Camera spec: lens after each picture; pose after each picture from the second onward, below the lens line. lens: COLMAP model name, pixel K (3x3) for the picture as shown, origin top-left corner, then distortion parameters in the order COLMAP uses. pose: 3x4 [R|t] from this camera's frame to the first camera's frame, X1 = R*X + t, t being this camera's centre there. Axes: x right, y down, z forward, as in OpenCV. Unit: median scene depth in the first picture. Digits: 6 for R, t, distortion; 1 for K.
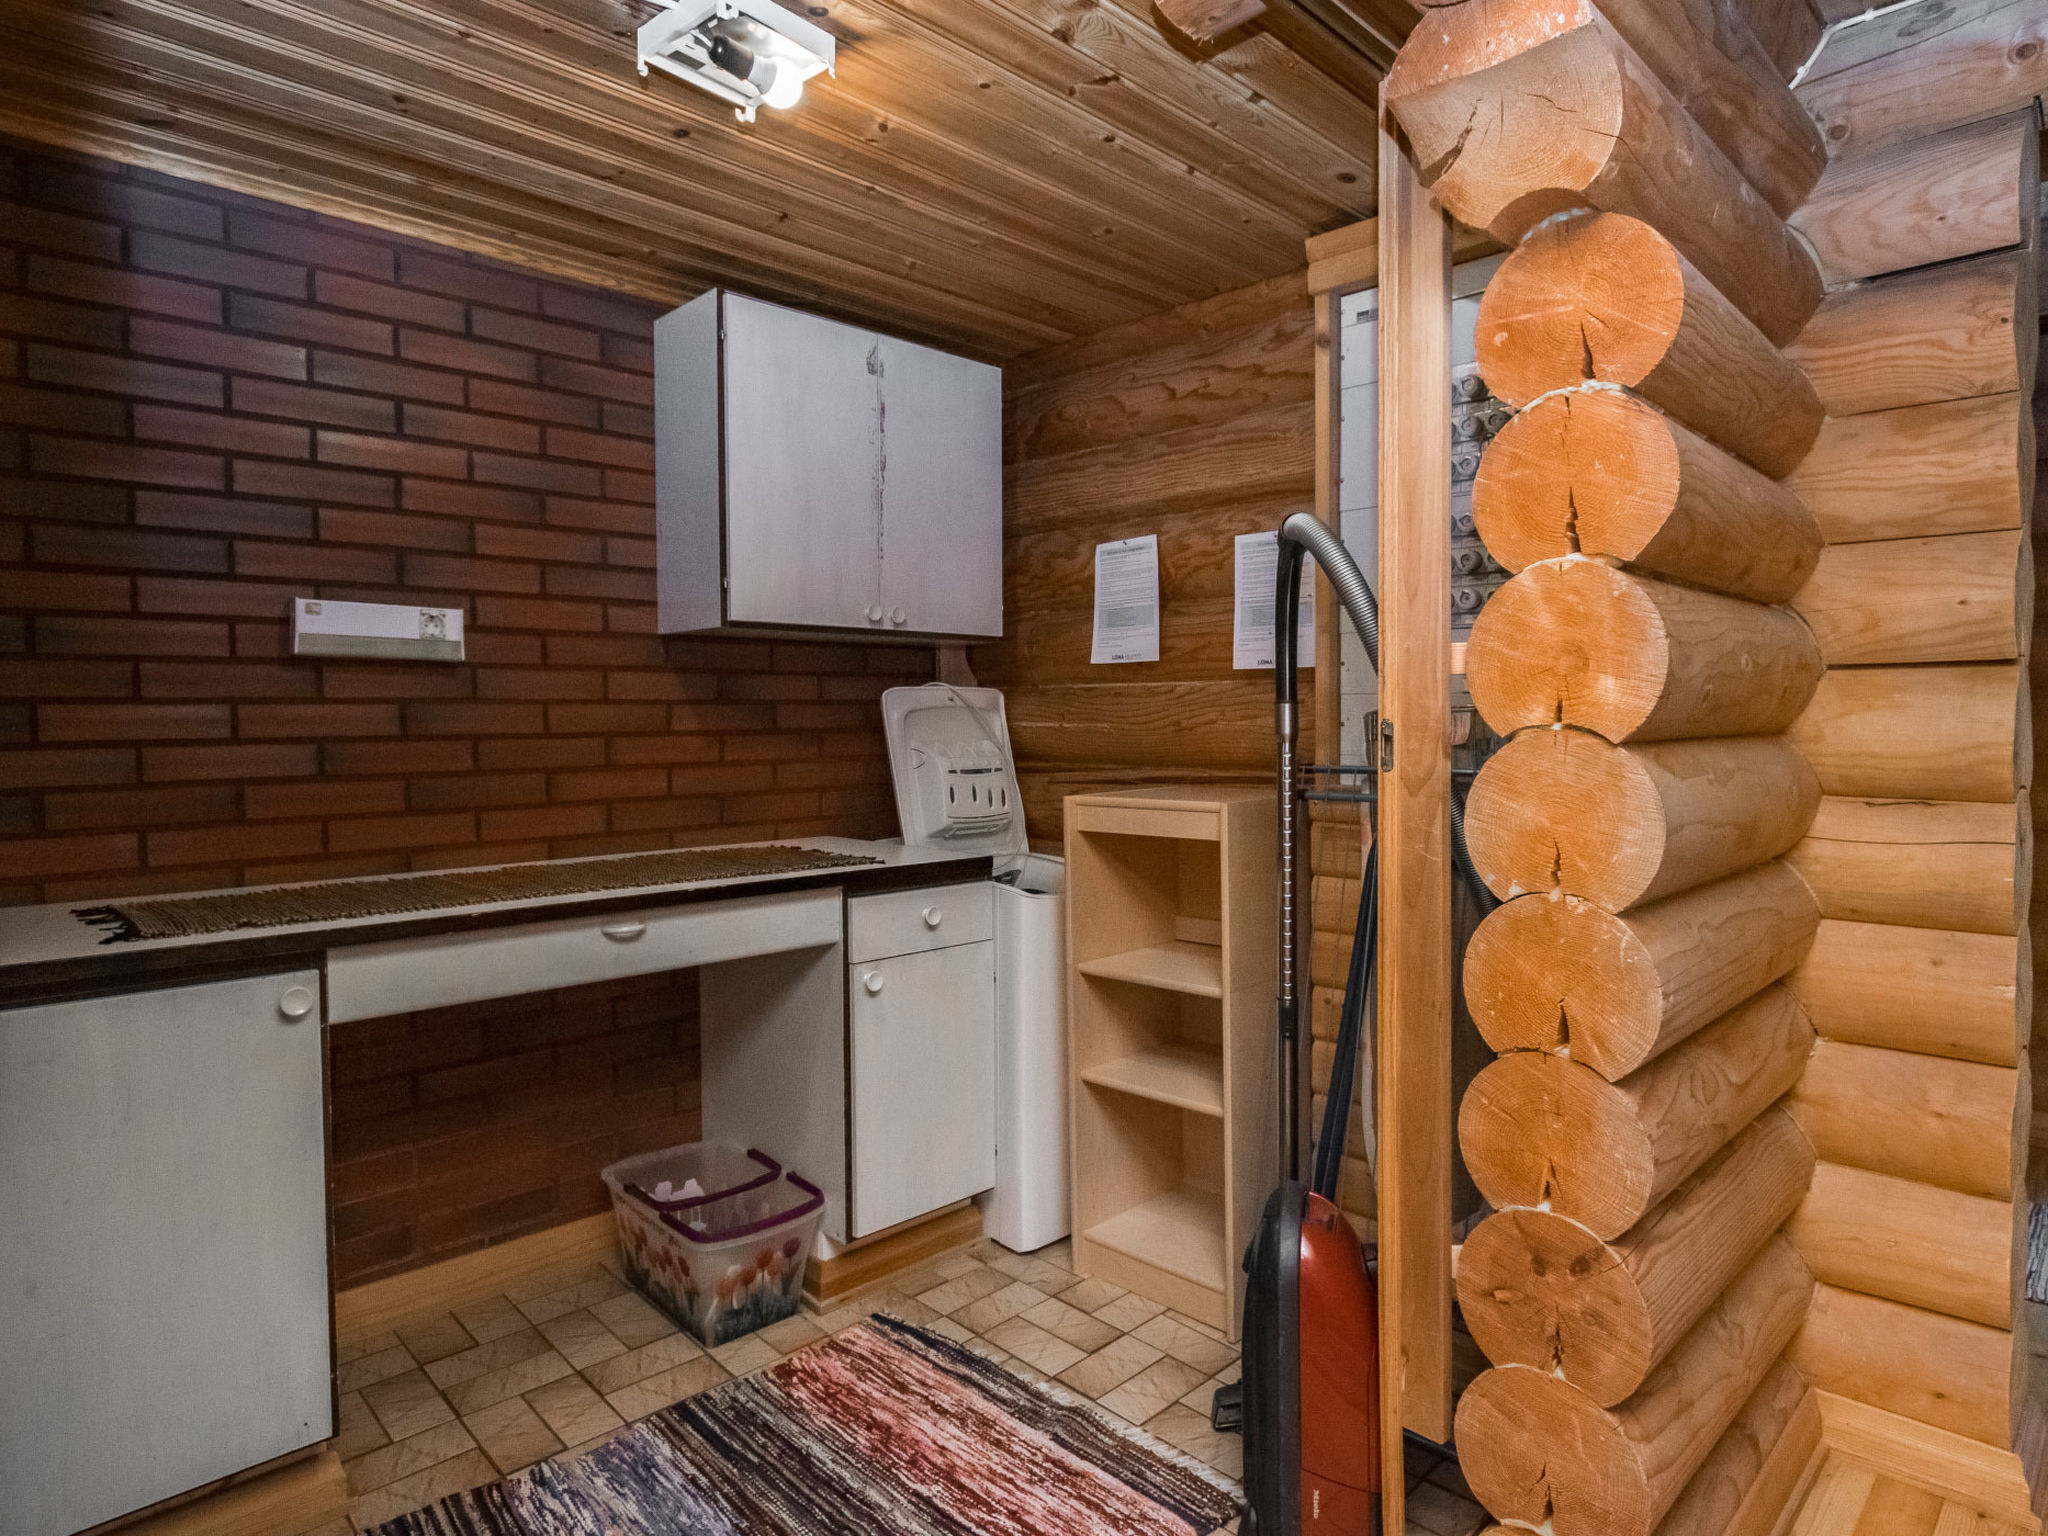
lens RADIAL K [[1176.7, 0, 1021.1], [0, 1176.7, 766.1], [0, 0, 1]] dist [-0.000879, 0.000211]
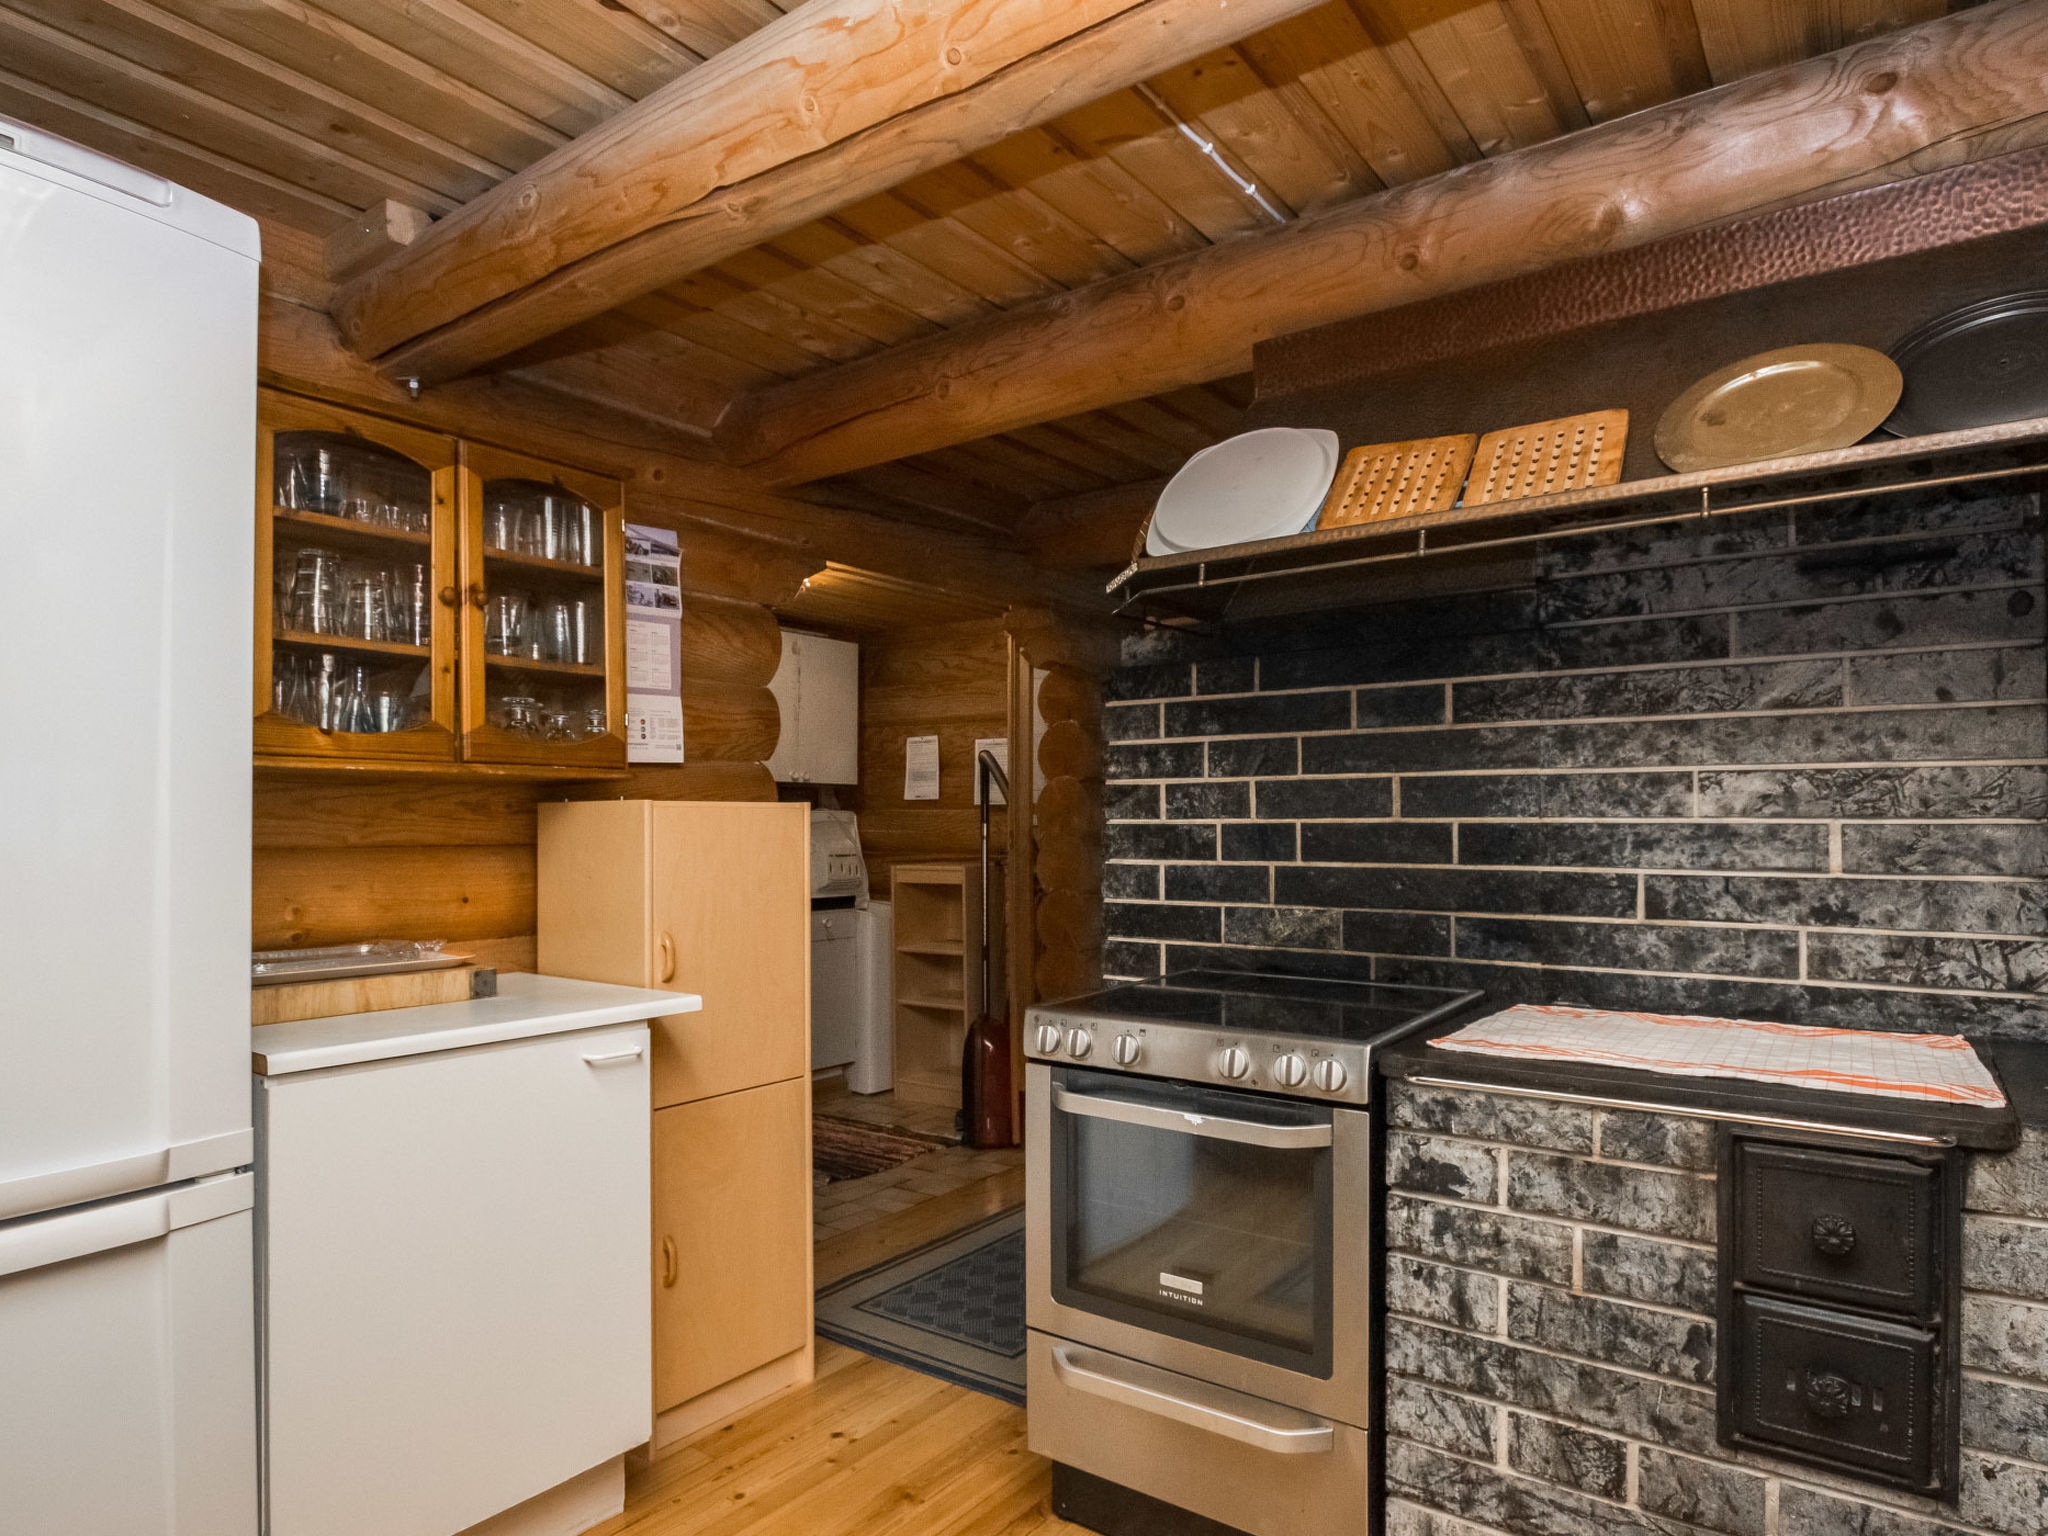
lens RADIAL K [[1176.7, 0, 1025.1], [0, 1176.7, 771.4], [0, 0, 1]] dist [-0.000879, 0.000211]
pose [[0.987460, 0.010813, 0.157499, -0.050294], [0.002304, 0.996558, -0.082866, 0.027384], [-0.157853, 0.082190, 0.984036, -0.952094]]
